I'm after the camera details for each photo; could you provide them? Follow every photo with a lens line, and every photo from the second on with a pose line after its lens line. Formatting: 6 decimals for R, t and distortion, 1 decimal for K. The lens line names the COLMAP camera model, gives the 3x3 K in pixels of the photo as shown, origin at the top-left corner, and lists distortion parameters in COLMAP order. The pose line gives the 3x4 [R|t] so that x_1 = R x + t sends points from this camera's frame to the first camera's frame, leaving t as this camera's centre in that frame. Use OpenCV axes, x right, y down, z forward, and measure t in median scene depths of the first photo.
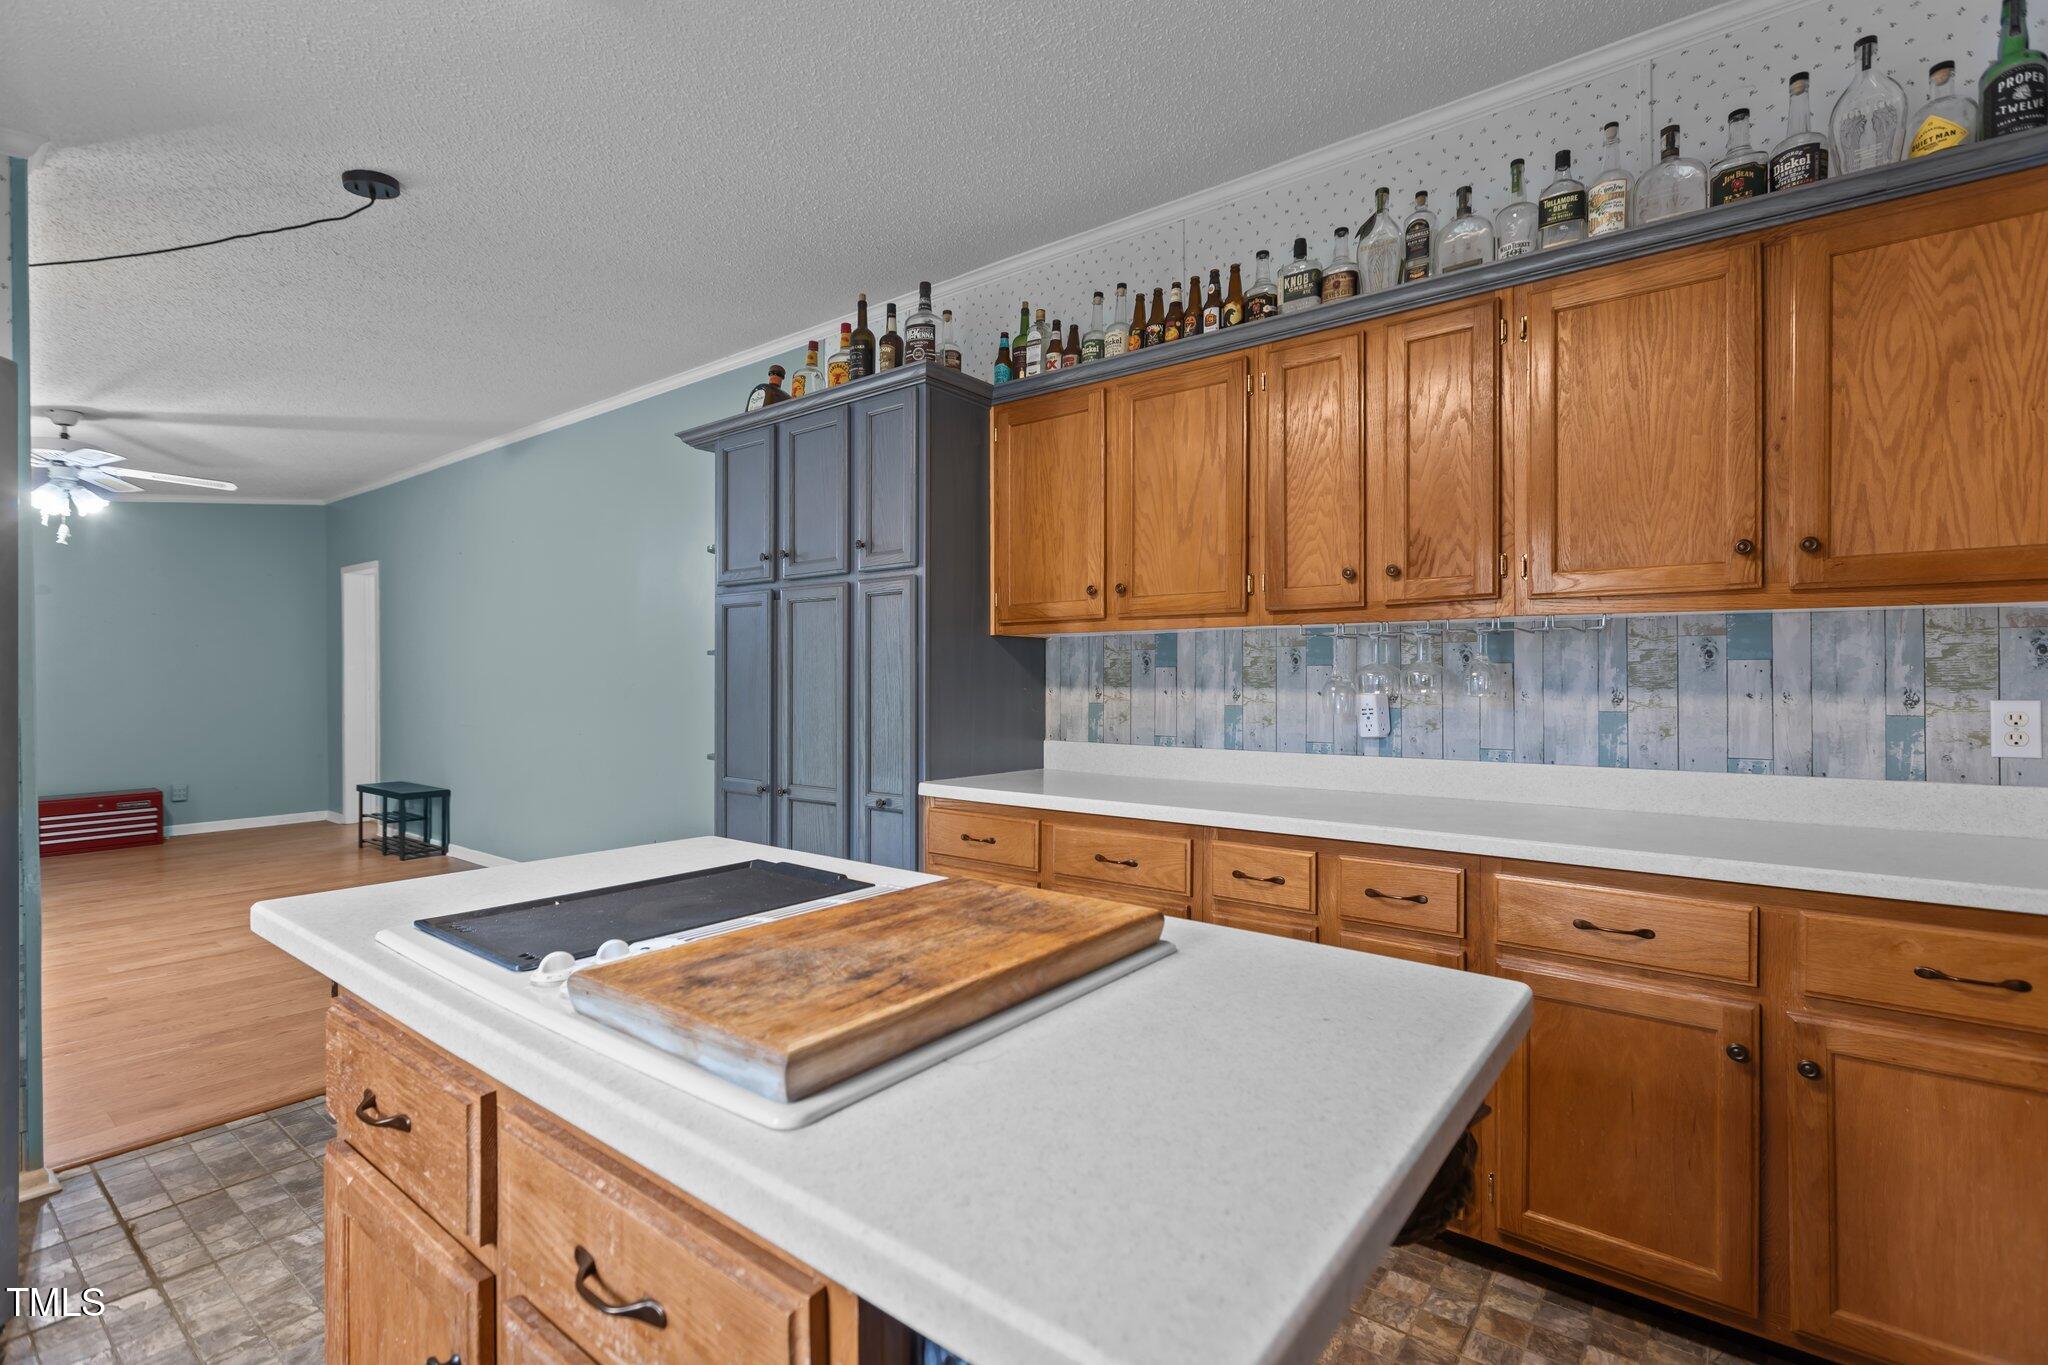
lens RADIAL K [[933.5, 0, 1023.5], [0, 933.5, 677.0], [0, 0, 1]] dist [0.001477, 0.000450]
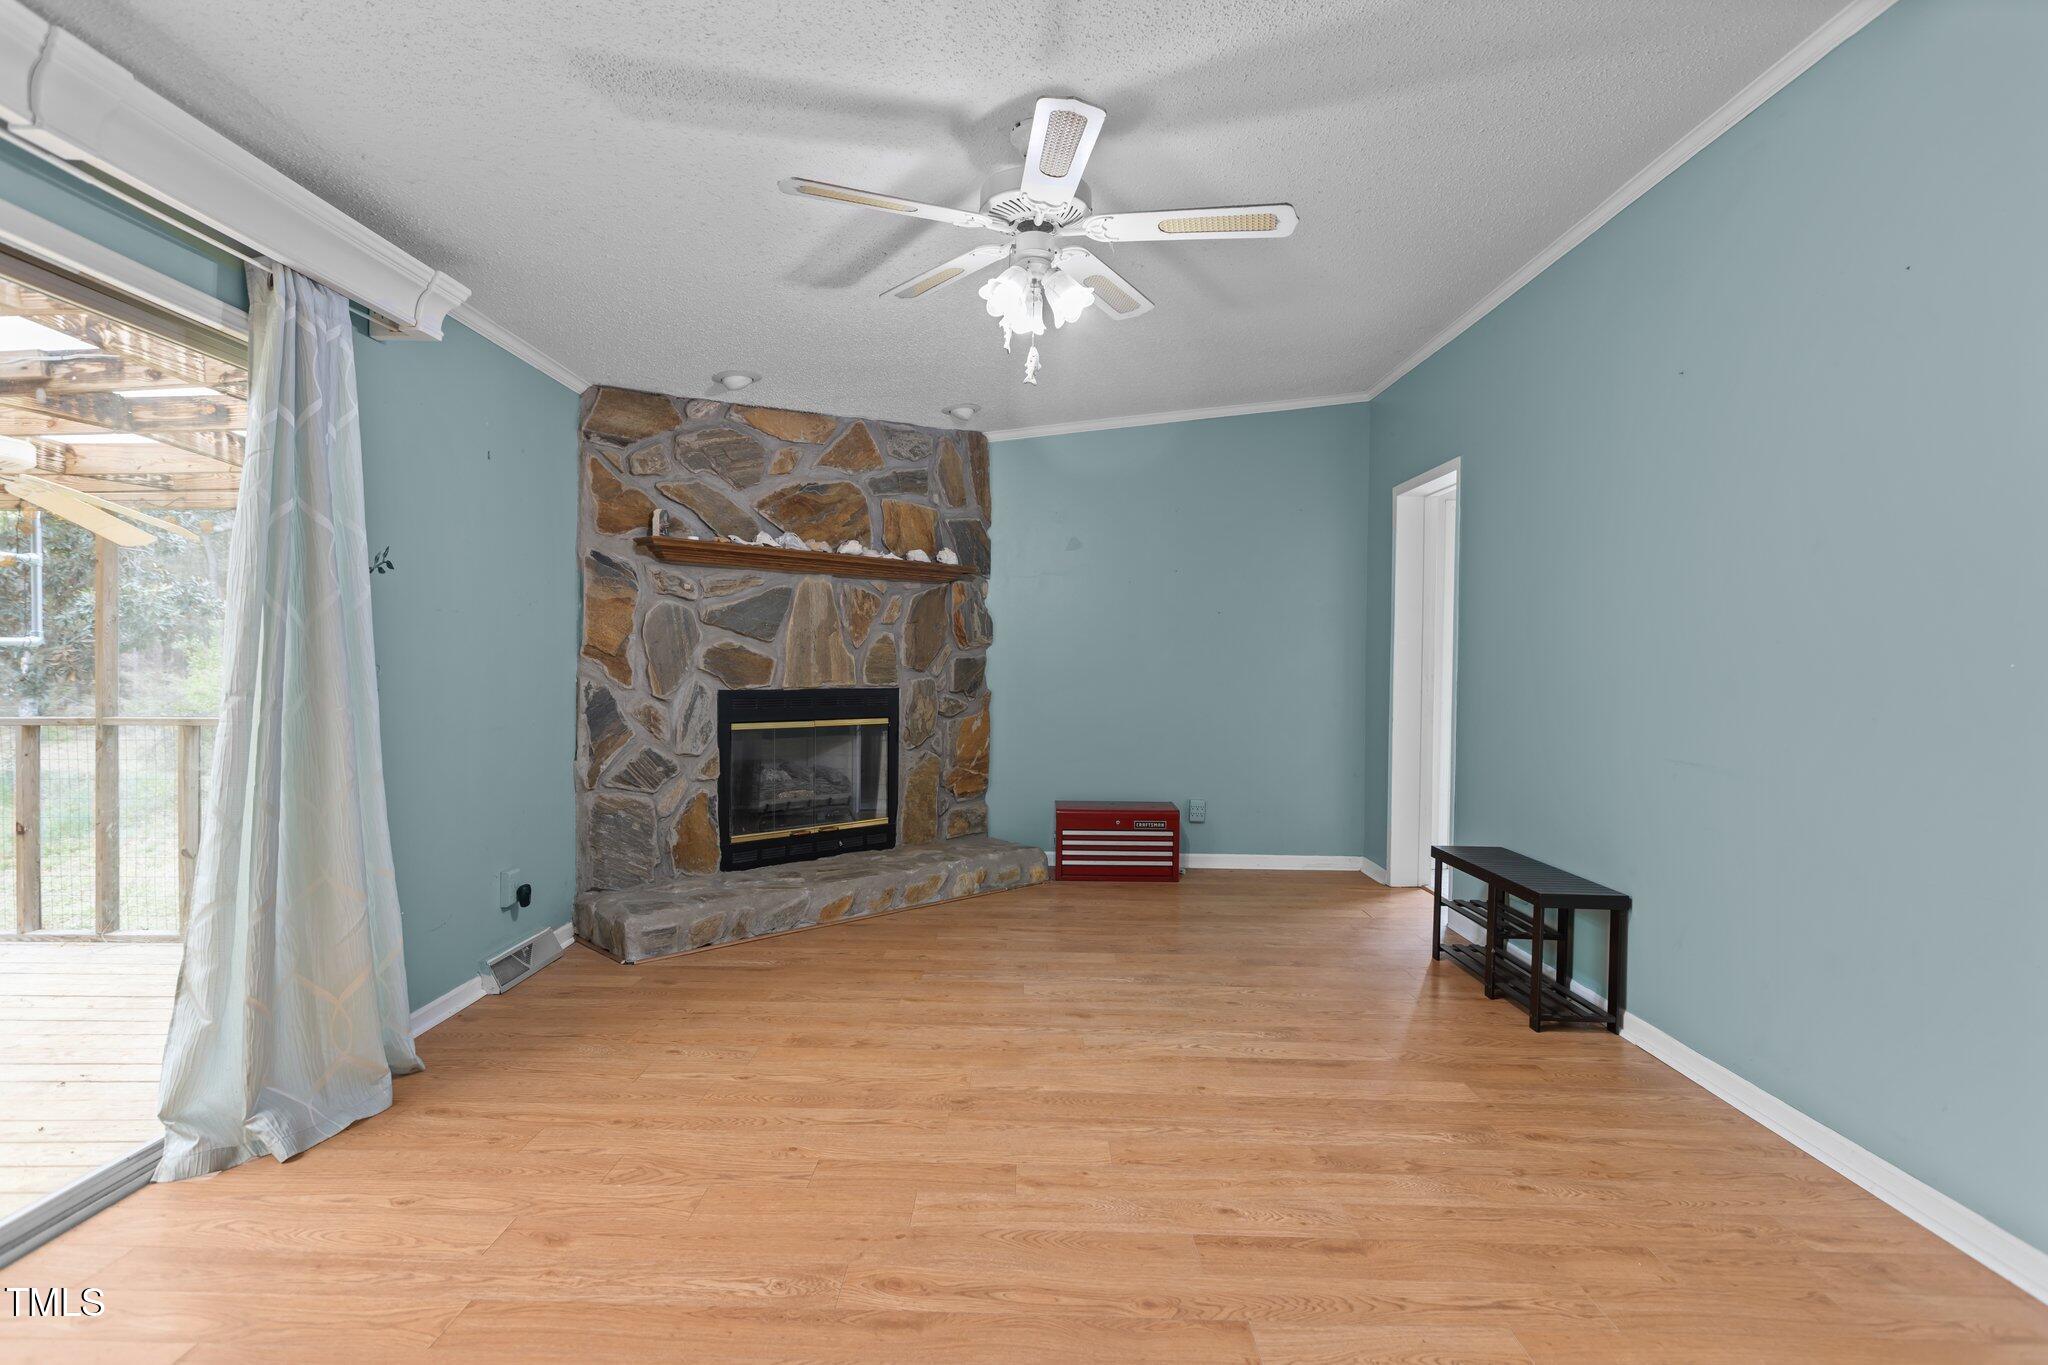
lens RADIAL K [[968.5, 0, 1020.3], [0, 968.5, 674.8], [0, 0, 1]] dist [0.005279, -0.000049]
pose [[0.602663, 0.019857, -0.797749, -0.414049], [-0.018982, 0.999764, 0.010546, 0.011403], [0.797770, 0.008787, 0.602897, 0.466845]]
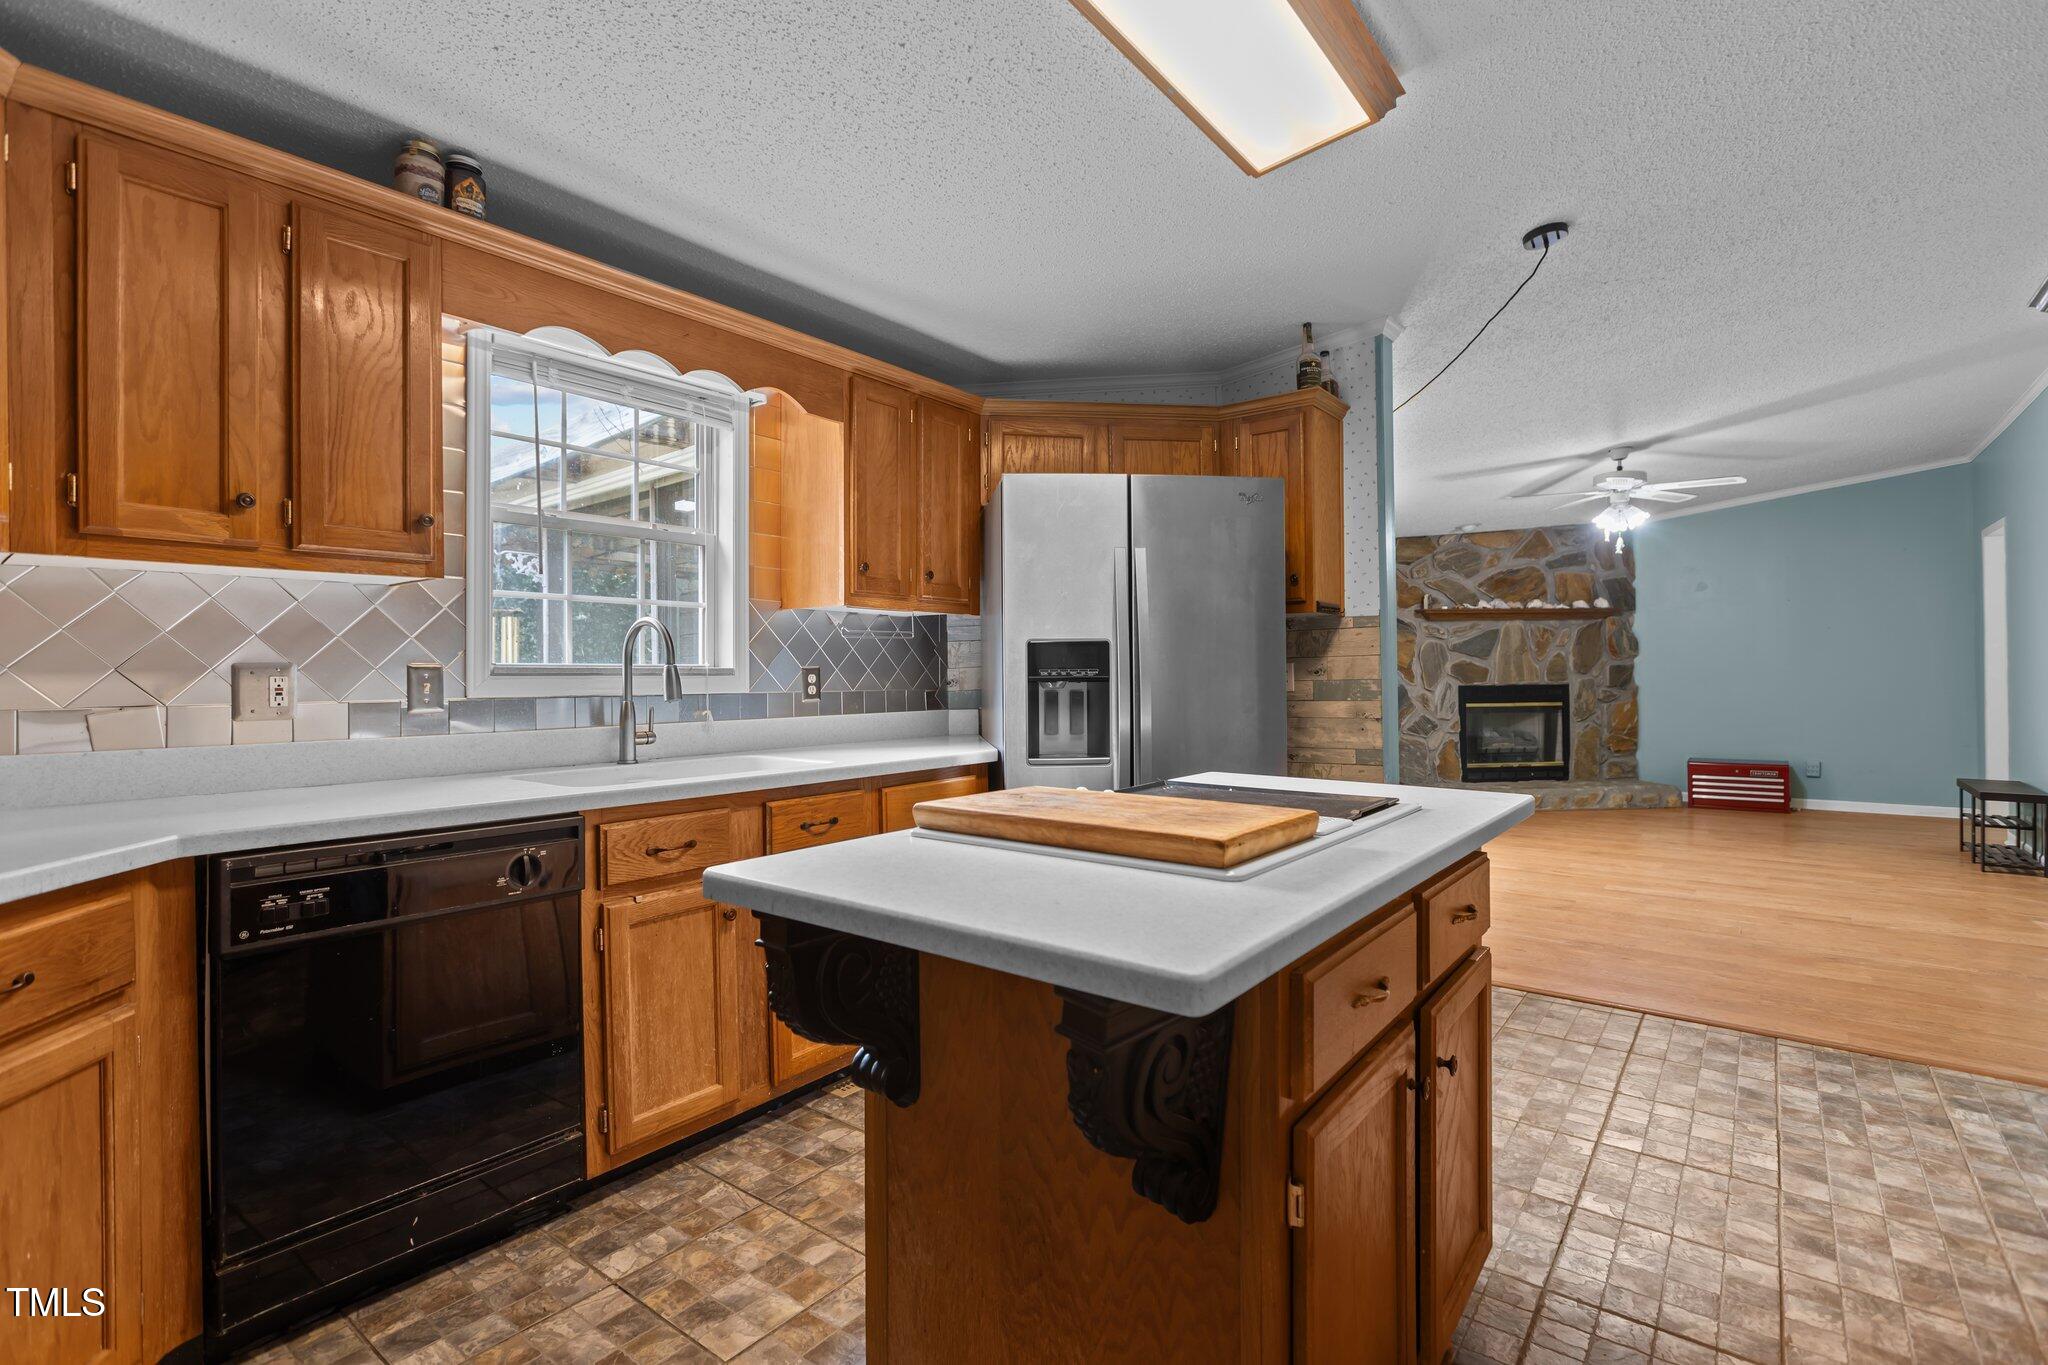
lens RADIAL K [[968.5, 0, 1020.7], [0, 968.5, 669.4], [0, 0, 1]] dist [0.005279, -0.000049]
pose [[-0.010267, -0.000032, -0.999947, 0.216912], [0.004264, 0.999991, -0.000075, 0.009363], [0.999938, -0.004265, -0.010267, 0.135638]]
